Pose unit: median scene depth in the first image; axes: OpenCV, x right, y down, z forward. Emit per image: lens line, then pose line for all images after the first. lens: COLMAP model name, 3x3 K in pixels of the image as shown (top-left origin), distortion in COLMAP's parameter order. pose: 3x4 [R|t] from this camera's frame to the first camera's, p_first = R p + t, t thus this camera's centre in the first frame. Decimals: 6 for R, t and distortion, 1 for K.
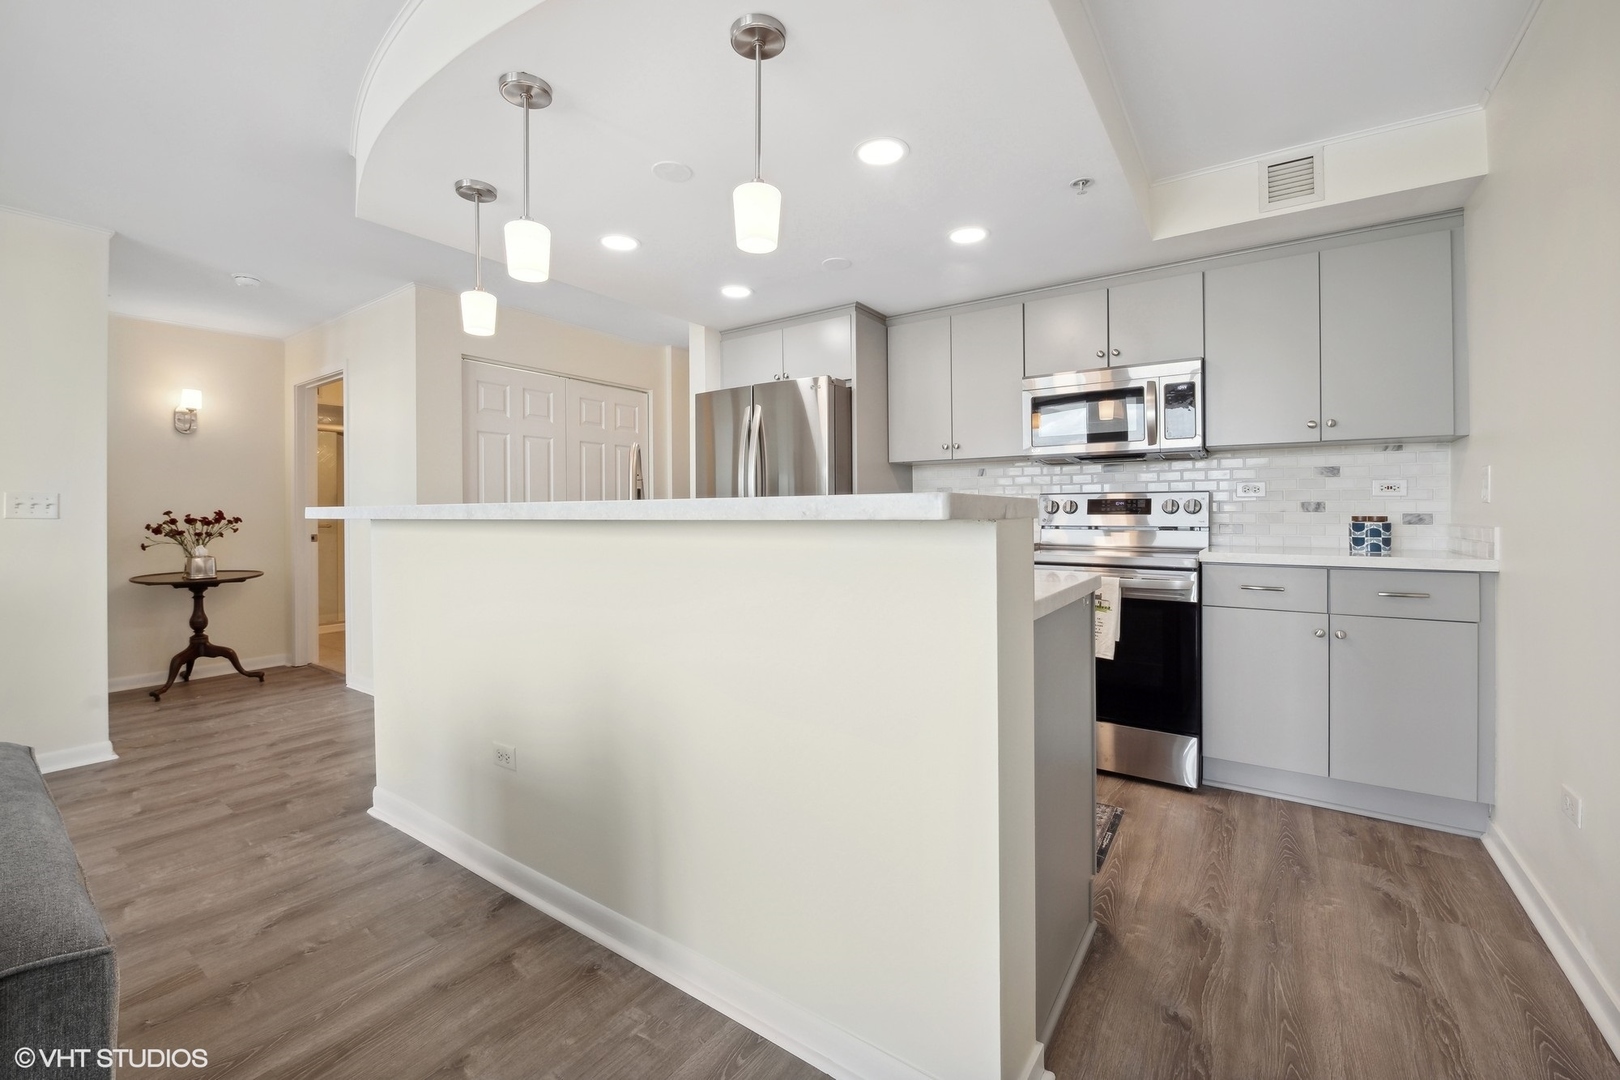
lens RADIAL K [[674.2, 0, 777.6], [0, 674.2, 491.5], [0, 0, 1]] dist [-0.001959, -0.000263]
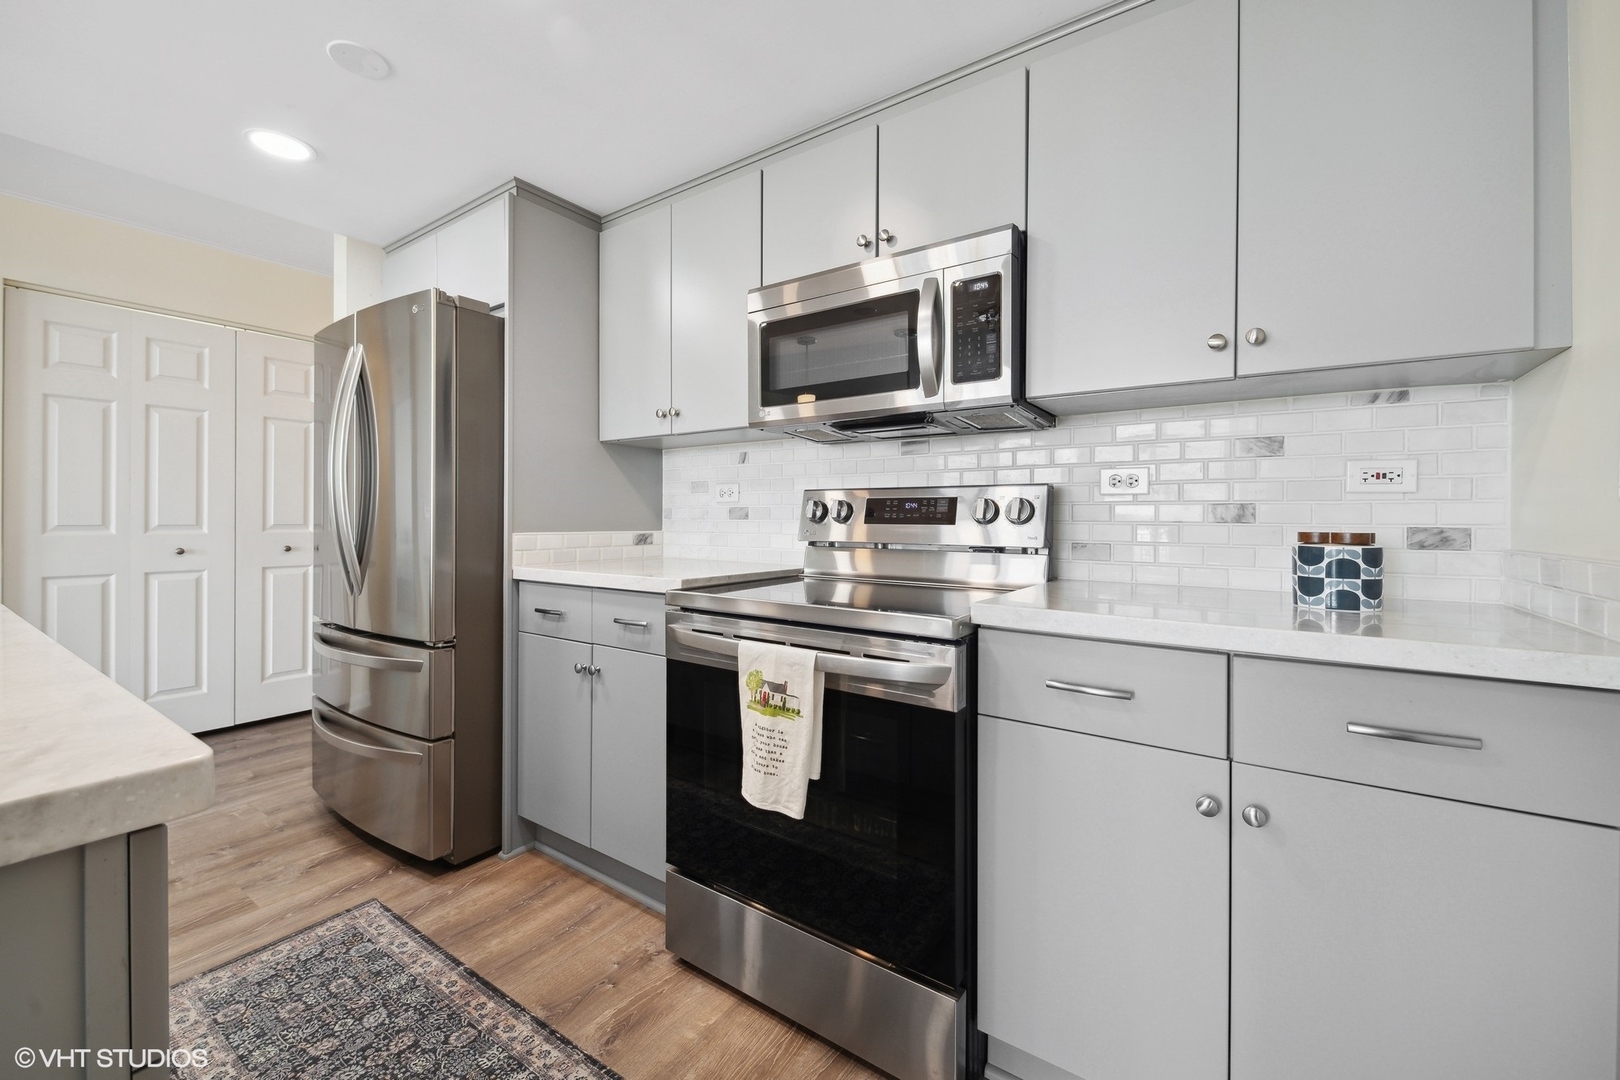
lens RADIAL K [[657.6, 0, 769.0], [0, 657.6, 501.5], [0, 0, 1]] dist [0.029032, -0.009678]
pose [[0.999931, 0.007776, -0.008784, 0.472958], [-0.007731, 0.999957, 0.005169, 0.014968], [0.008824, -0.005100, 0.999948, 0.513627]]
